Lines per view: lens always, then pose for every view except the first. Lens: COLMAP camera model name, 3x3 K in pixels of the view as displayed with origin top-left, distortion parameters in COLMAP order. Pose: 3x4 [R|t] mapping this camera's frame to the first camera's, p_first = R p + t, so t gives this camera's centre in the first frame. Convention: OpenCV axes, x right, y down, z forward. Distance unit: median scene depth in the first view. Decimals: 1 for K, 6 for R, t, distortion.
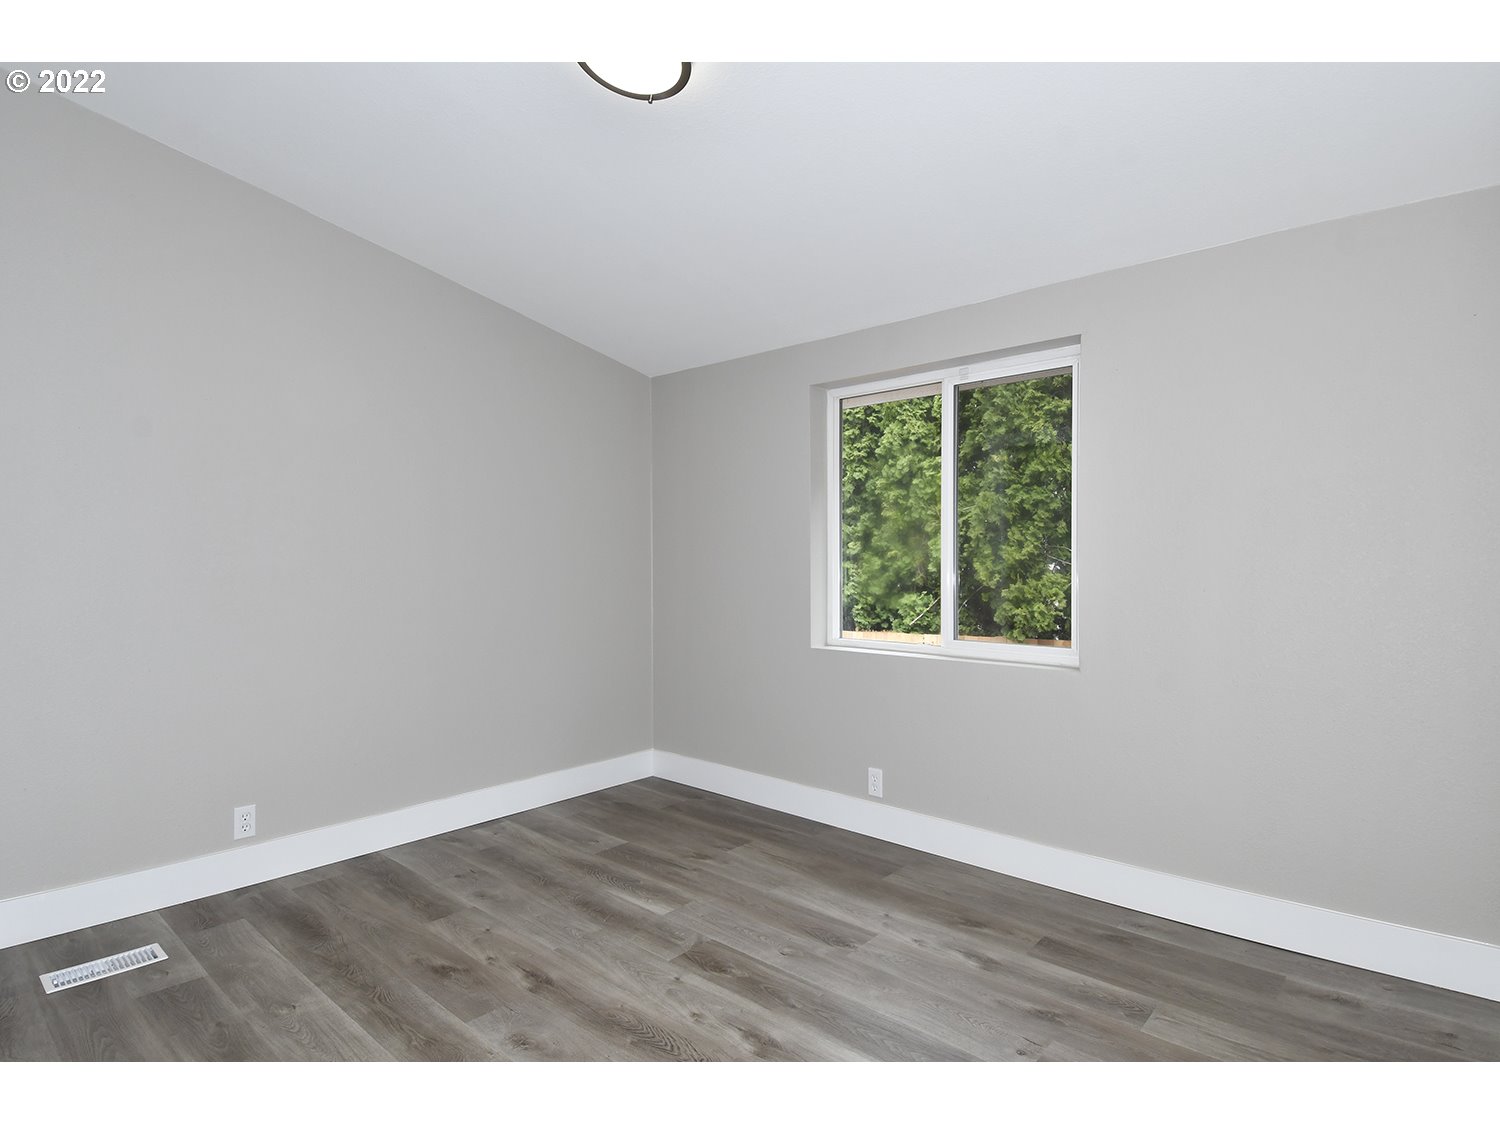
lens RADIAL K [[786.1, 0, 743.4], [0, 786.1, 566.7], [0, 0, 1]] dist [-0.001690, -0.001923]
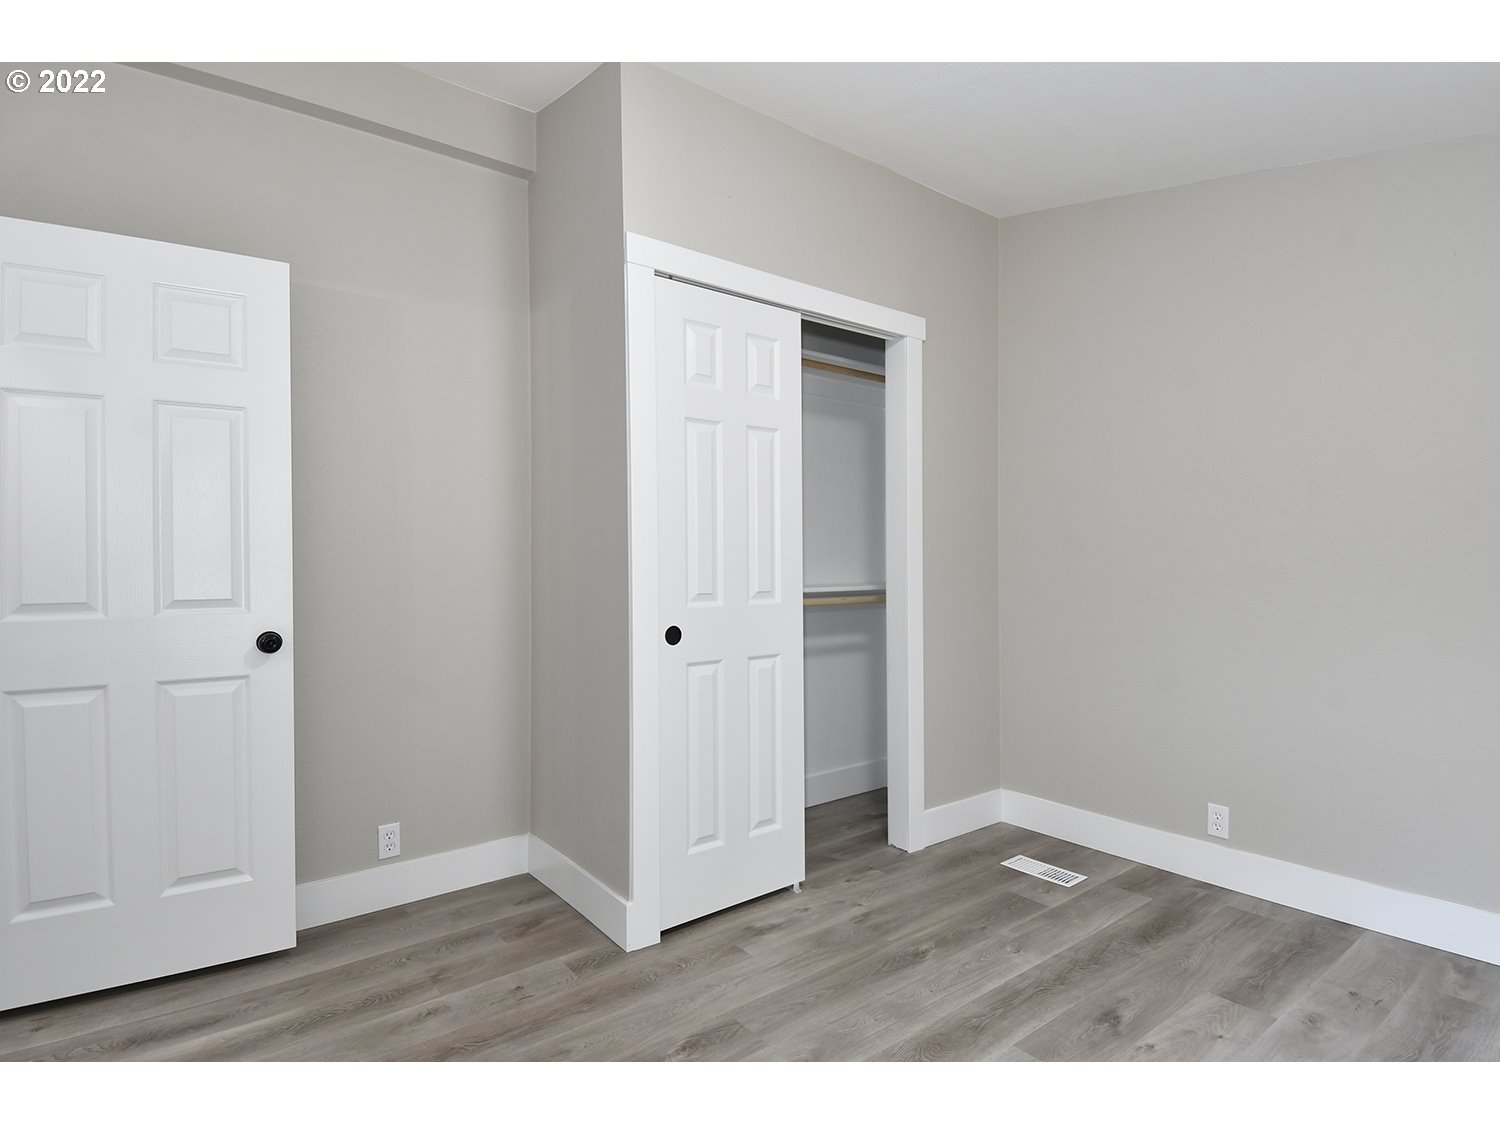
lens RADIAL K [[786.1, 0, 743.9], [0, 786.1, 564.5], [0, 0, 1]] dist [-0.001690, -0.001923]
pose [[-0.195824, -0.009835, -0.980590, 0.500863], [0.005129, 0.999926, -0.011053, 0.020410], [0.980626, -0.007194, -0.195759, 0.709525]]
